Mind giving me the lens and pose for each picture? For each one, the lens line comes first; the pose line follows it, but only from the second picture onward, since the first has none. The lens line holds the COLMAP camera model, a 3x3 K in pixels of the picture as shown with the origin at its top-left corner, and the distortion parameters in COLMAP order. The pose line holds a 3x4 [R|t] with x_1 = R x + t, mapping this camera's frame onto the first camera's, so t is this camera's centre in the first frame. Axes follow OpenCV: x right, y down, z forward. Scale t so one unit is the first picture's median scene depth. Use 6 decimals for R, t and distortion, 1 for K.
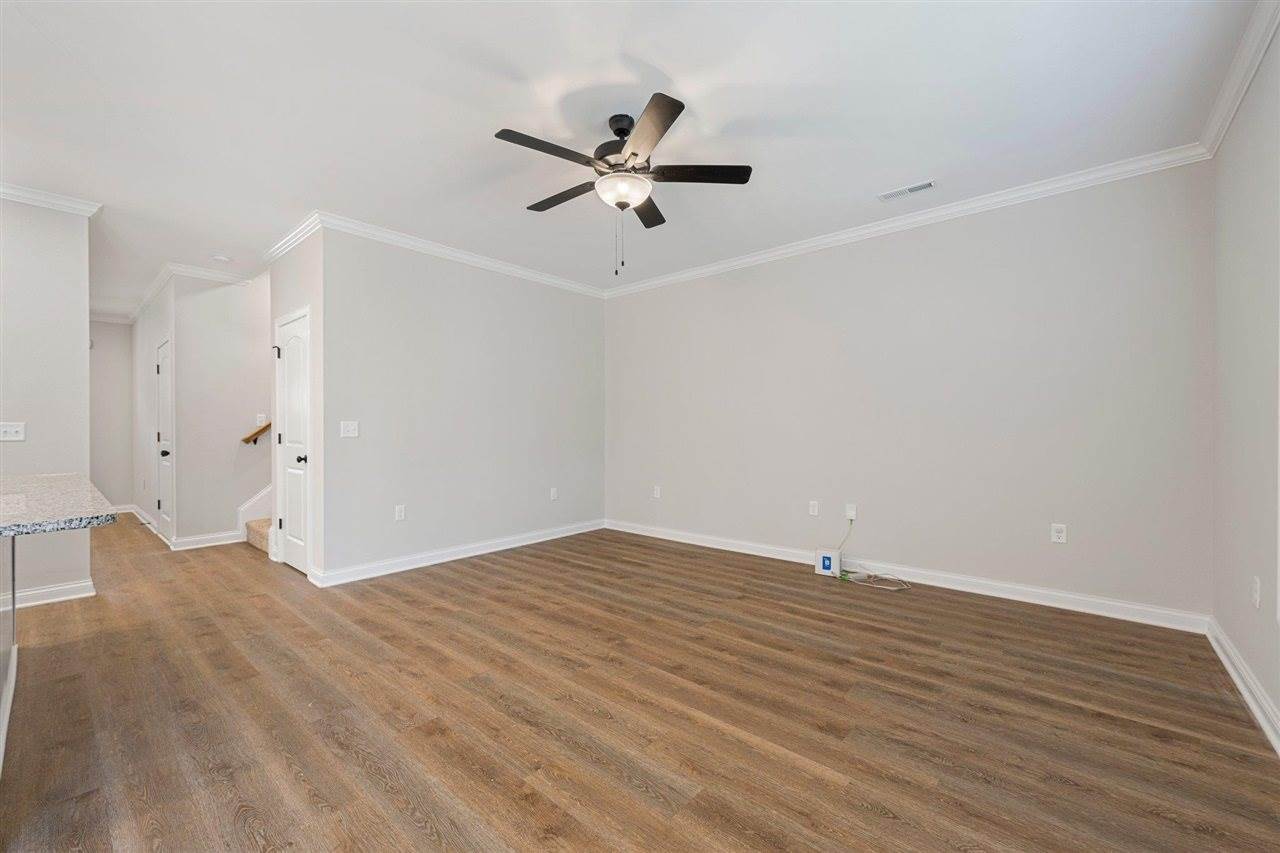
lens RADIAL K [[512.4, 0, 640.0], [0, 512.4, 426.5], [0, 0, 1]] dist [0.000274, 0.000000]
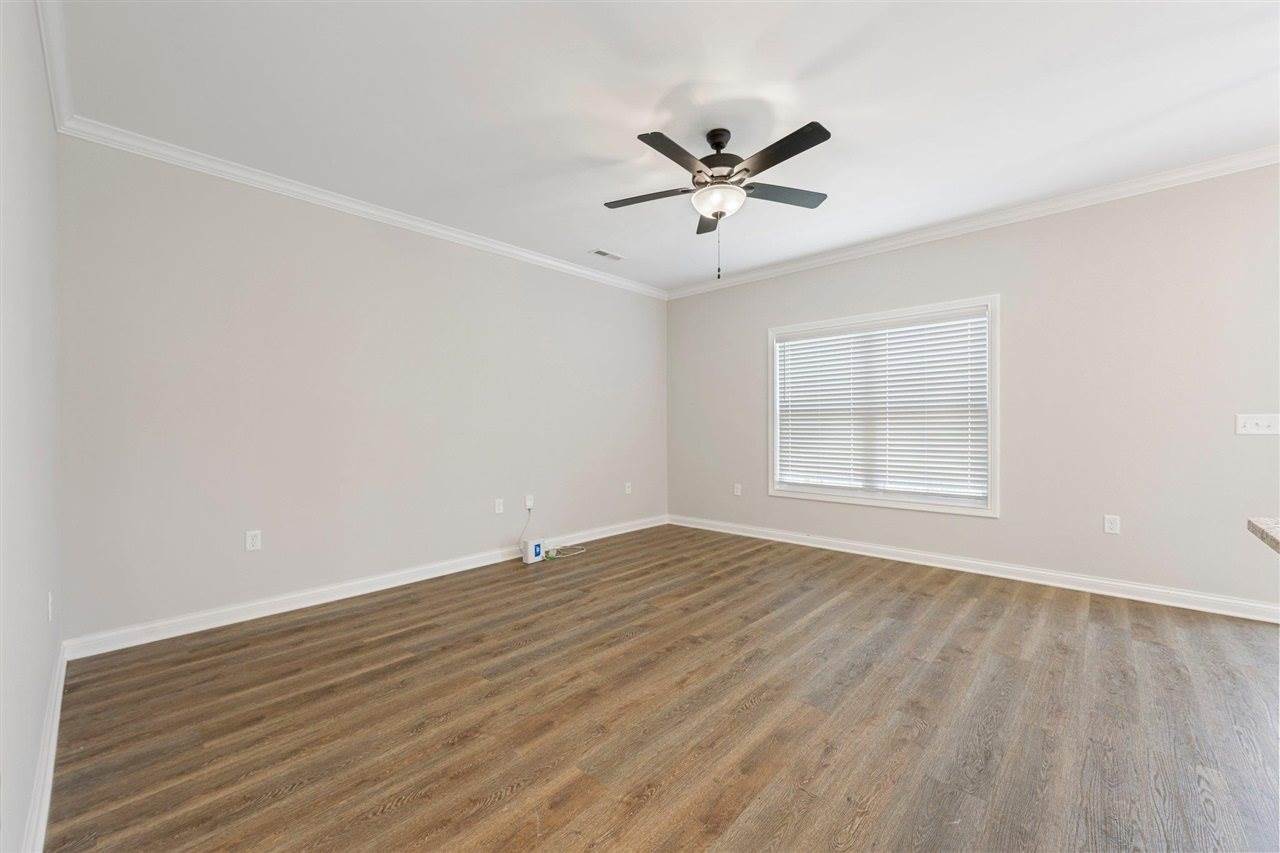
lens RADIAL K [[504.7, 0, 640.0], [0, 504.7, 426.5], [0, 0, 1]] dist [-0.000441, 0.000126]
pose [[0.033714, 0.000656, 0.999431, -0.905720], [0.004800, 0.999988, -0.000818, 0.004148], [-0.999420, 0.004825, 0.033710, 0.948115]]
